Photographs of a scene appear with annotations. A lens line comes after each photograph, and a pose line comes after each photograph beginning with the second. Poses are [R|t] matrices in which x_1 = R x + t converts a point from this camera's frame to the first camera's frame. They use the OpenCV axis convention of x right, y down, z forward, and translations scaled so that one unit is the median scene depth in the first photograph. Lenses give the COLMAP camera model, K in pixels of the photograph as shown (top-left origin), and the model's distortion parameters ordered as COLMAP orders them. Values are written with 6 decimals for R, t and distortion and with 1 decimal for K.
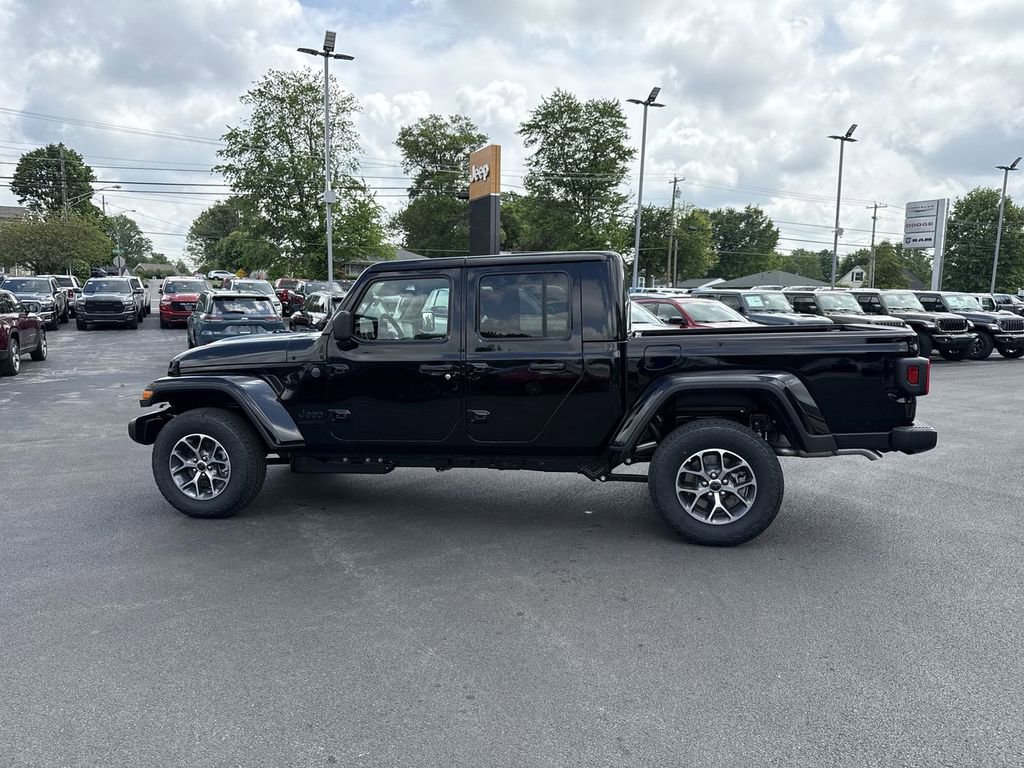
lens RADIAL K [[711.0, 0, 493.1], [0, 711.0, 383.2], [0, 0, 1]] dist [0.067792, -0.104186]
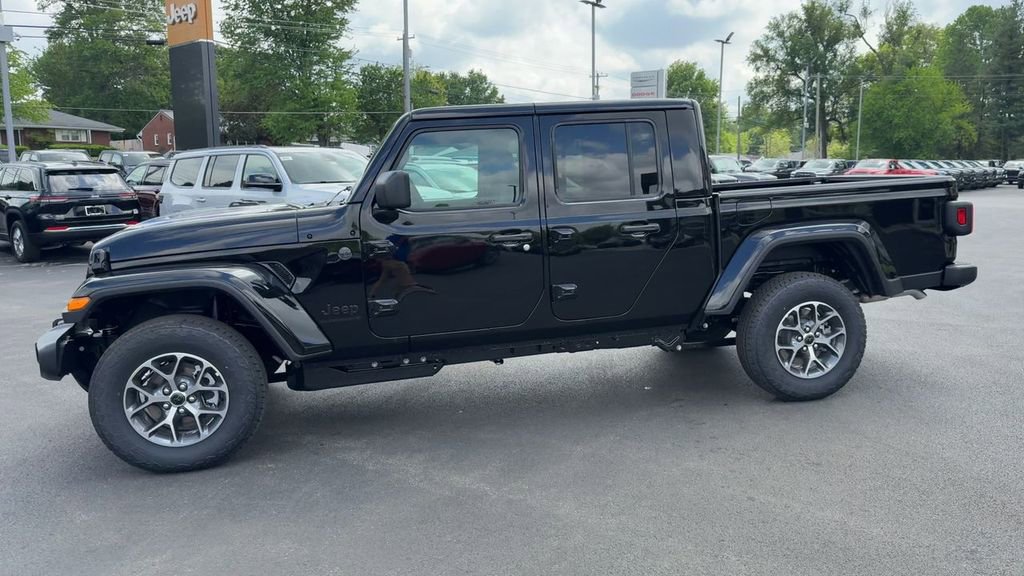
lens RADIAL K [[786.7, 0, 575.8], [0, 786.7, 273.7], [0, 0, 1]] dist [0.033542, -0.069232]
pose [[0.895878, -0.075510, 0.437837, -0.388374], [0.068767, 0.997143, 0.031261, -0.002836], [-0.438946, 0.002103, 0.898511, 0.140816]]
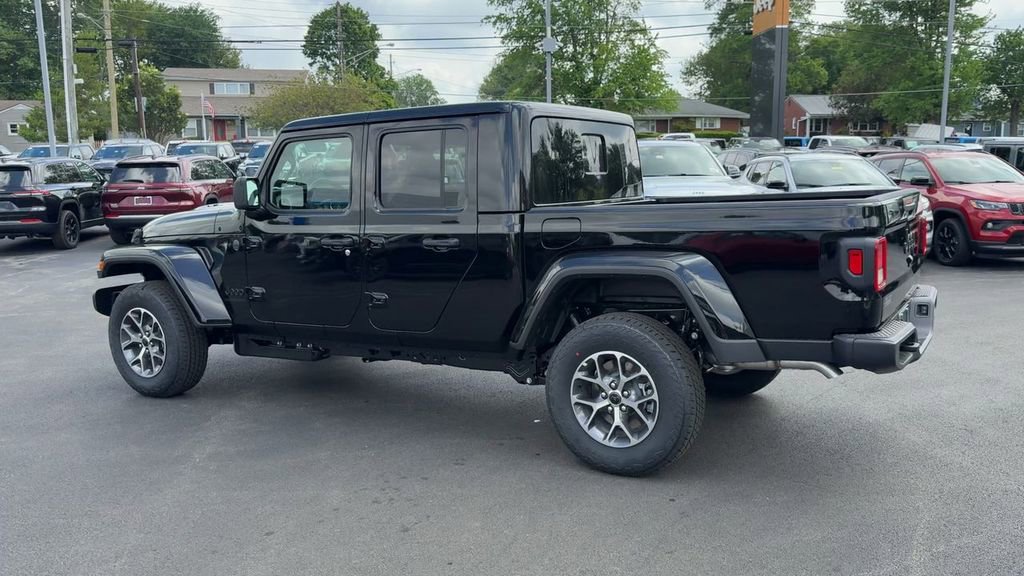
lens RADIAL K [[822.0, 0, 549.3], [0, 822.0, 264.2], [0, 0, 1]] dist [0.144017, -0.280794]
pose [[0.954734, 0.021624, -0.296675, 0.438939], [-0.018582, 0.999742, 0.013072, -0.011965], [0.296882, -0.006968, 0.954889, 0.101254]]
